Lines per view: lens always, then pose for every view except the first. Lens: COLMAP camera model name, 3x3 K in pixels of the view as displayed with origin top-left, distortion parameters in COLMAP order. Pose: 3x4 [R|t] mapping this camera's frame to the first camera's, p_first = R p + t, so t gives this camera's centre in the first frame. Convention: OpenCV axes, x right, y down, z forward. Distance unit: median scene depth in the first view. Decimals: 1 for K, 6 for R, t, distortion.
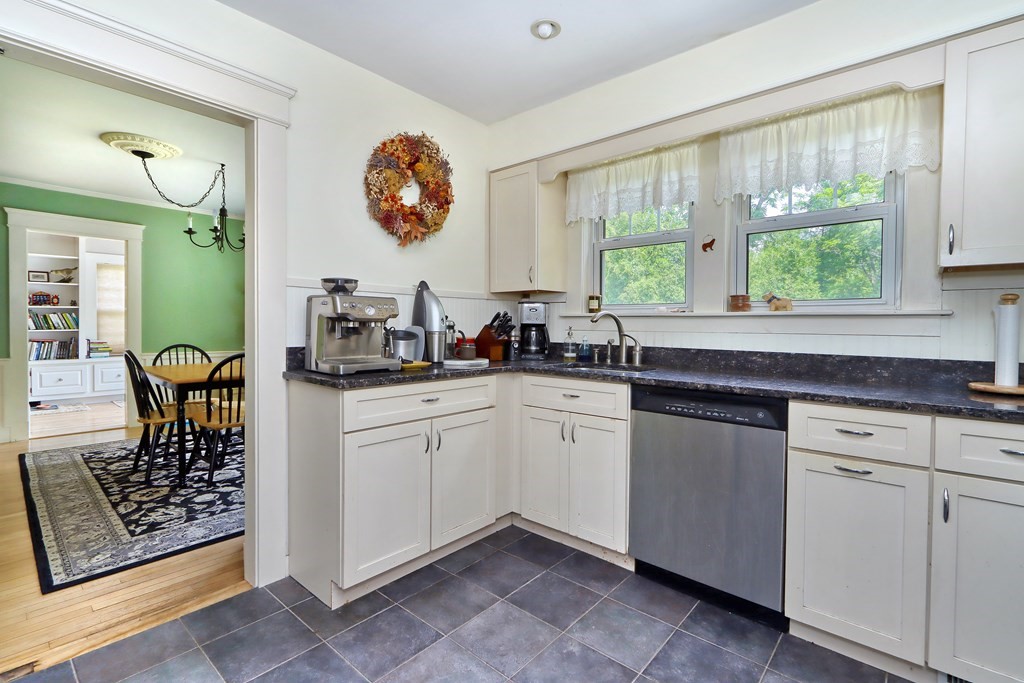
lens RADIAL K [[475.2, 0, 505.7], [0, 475.2, 336.9], [0, 0, 1]] dist [-0.004281, 0.000418]
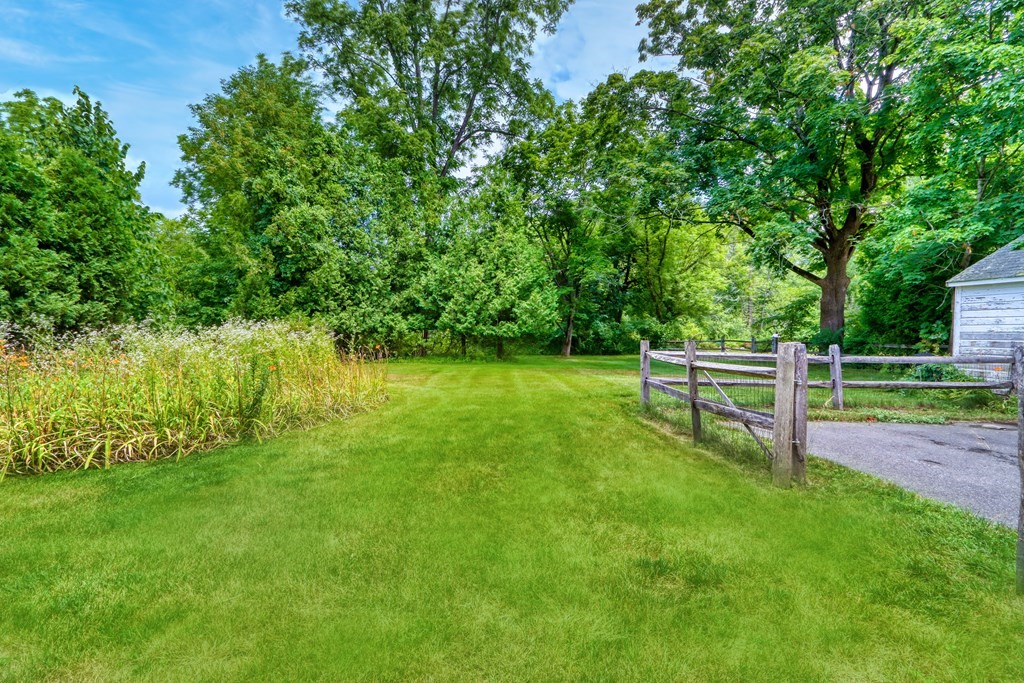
lens RADIAL K [[475.2, 0, 520.3], [0, 475.2, 338.7], [0, 0, 1]] dist [-0.004281, 0.000418]
pose [[0.780490, -0.021554, 0.624796, 0.606186], [0.022253, 0.999730, 0.006690, 0.289410], [-0.624772, 0.008683, 0.780759, 1.753945]]
